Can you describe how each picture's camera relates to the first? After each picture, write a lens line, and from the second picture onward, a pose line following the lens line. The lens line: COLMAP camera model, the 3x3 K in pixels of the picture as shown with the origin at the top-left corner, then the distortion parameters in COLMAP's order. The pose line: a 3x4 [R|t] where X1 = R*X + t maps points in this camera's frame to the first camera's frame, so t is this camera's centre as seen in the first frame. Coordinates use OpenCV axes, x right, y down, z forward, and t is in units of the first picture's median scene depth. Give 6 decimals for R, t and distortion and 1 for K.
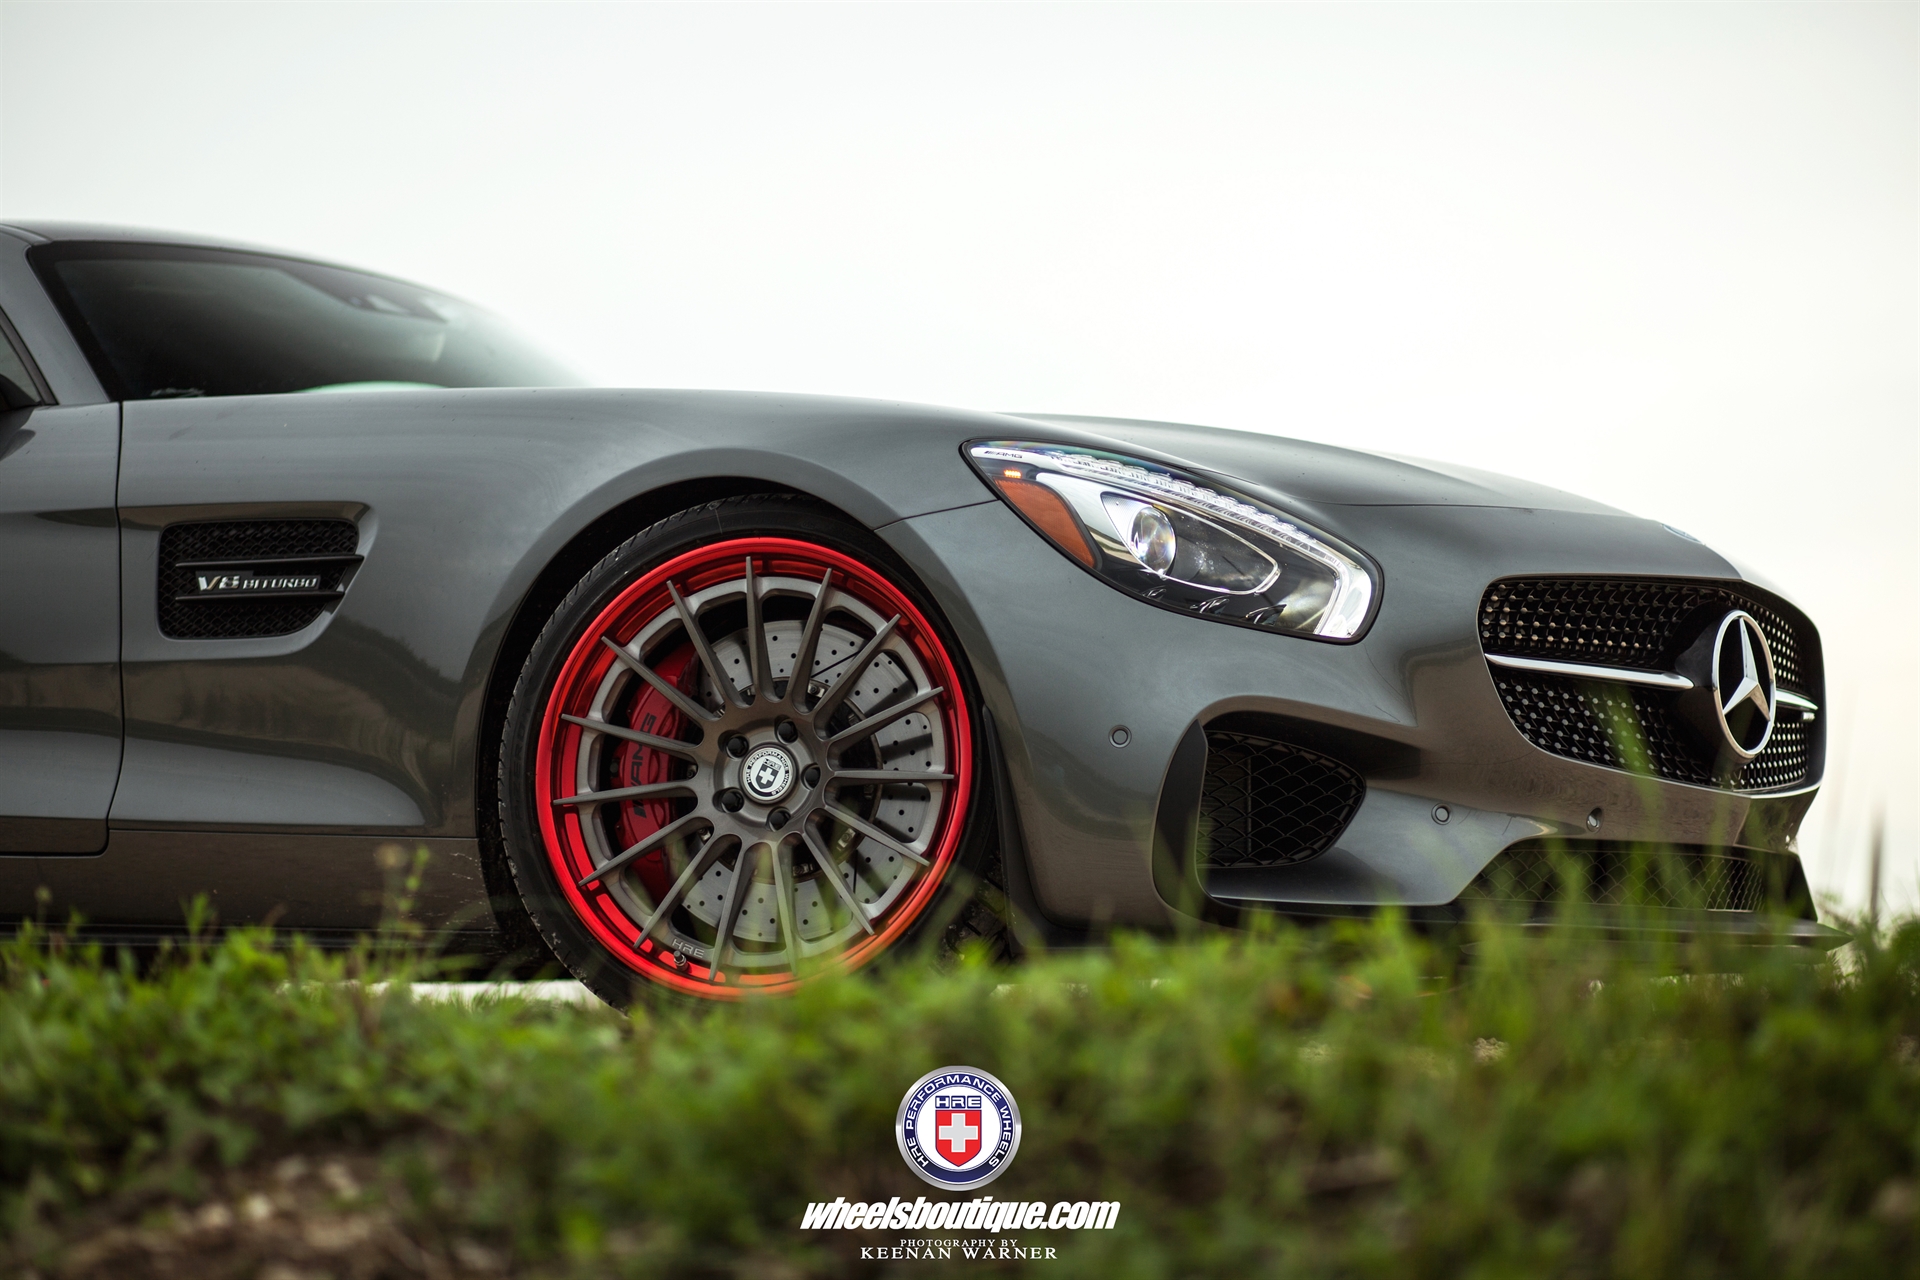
lens RADIAL K [[4692.2, 0, 960.0], [0, 4692.2, 640.0], [0, 0, 1]] dist [-0.017011, -1.746921]
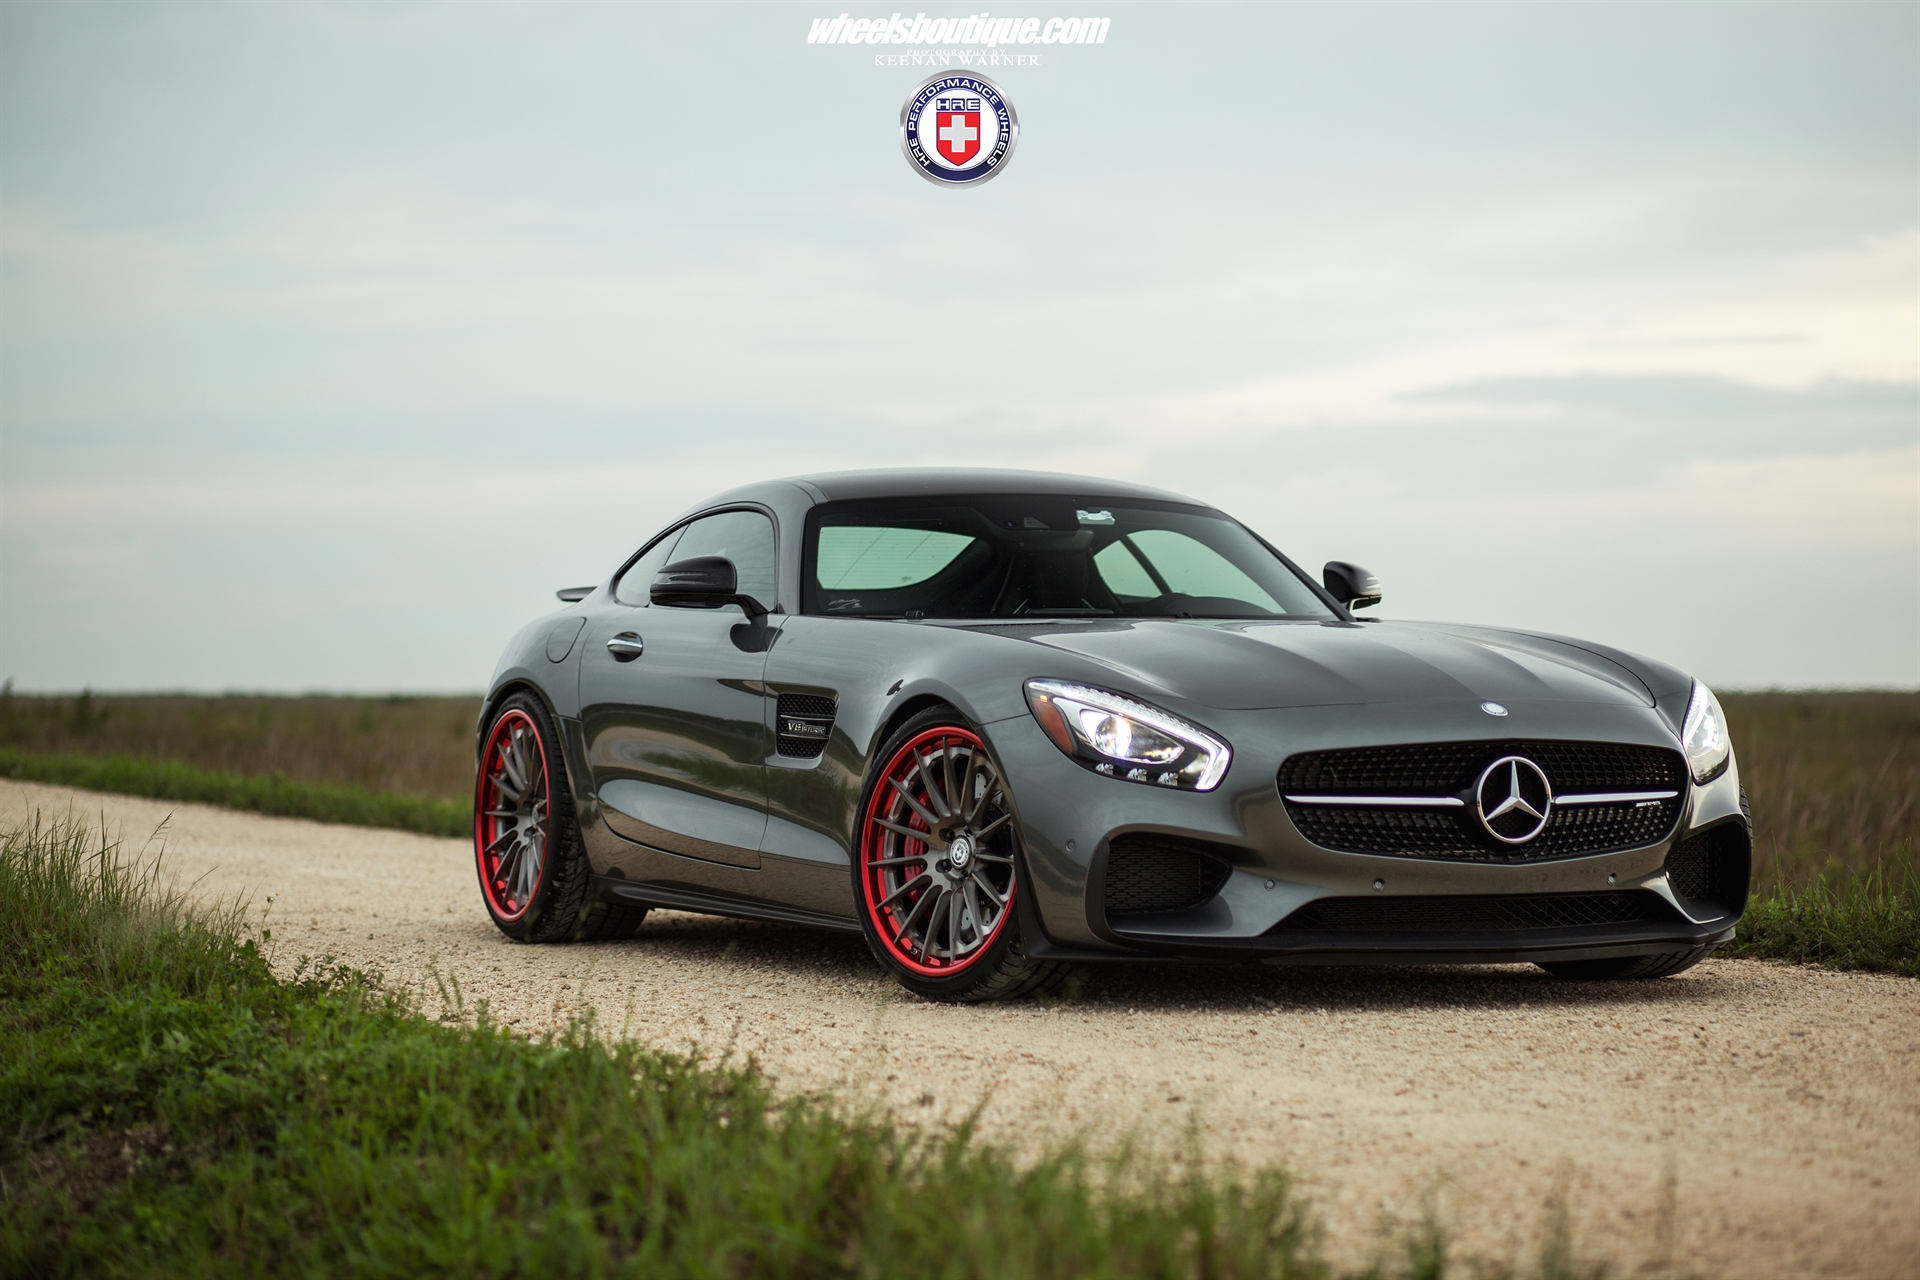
lens RADIAL K [[4692.2, 0, 960.0], [0, 4692.2, 640.0], [0, 0, 1]] dist [-0.017011, -1.746921]
pose [[0.850805, -0.003888, -0.525466, 0.938744], [0.042729, 0.997173, 0.061806, -0.170868], [0.523741, -0.075037, 0.848567, -0.576411]]
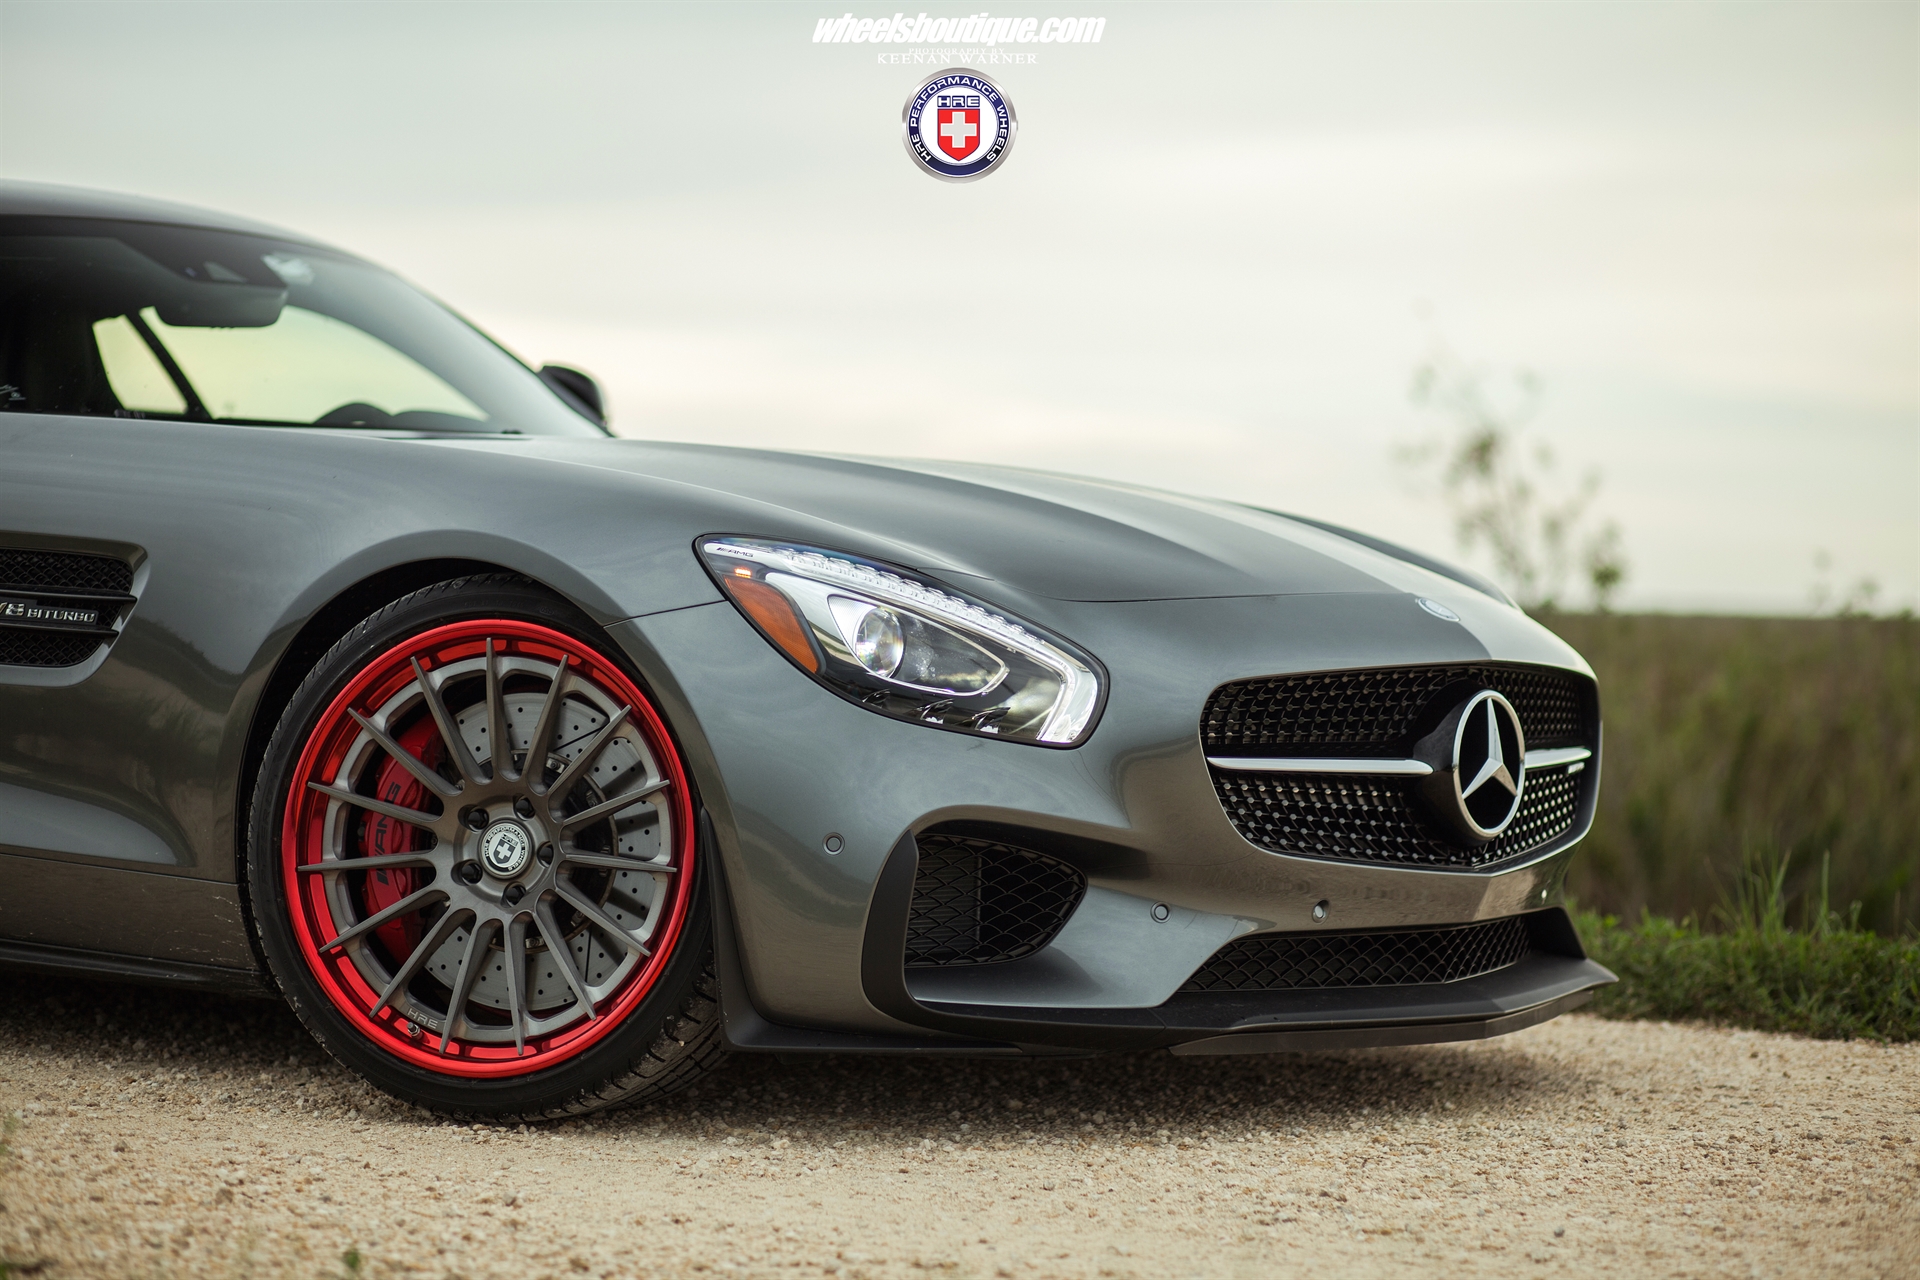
lens RADIAL K [[4692.2, 0, 960.0], [0, 4692.2, 640.0], [0, 0, 1]] dist [-0.017011, -1.746921]
pose [[0.999082, 0.028302, -0.032157, 0.089444], [-0.025092, 0.995049, 0.096163, -0.117345], [0.034719, -0.095268, 0.994846, -0.008571]]
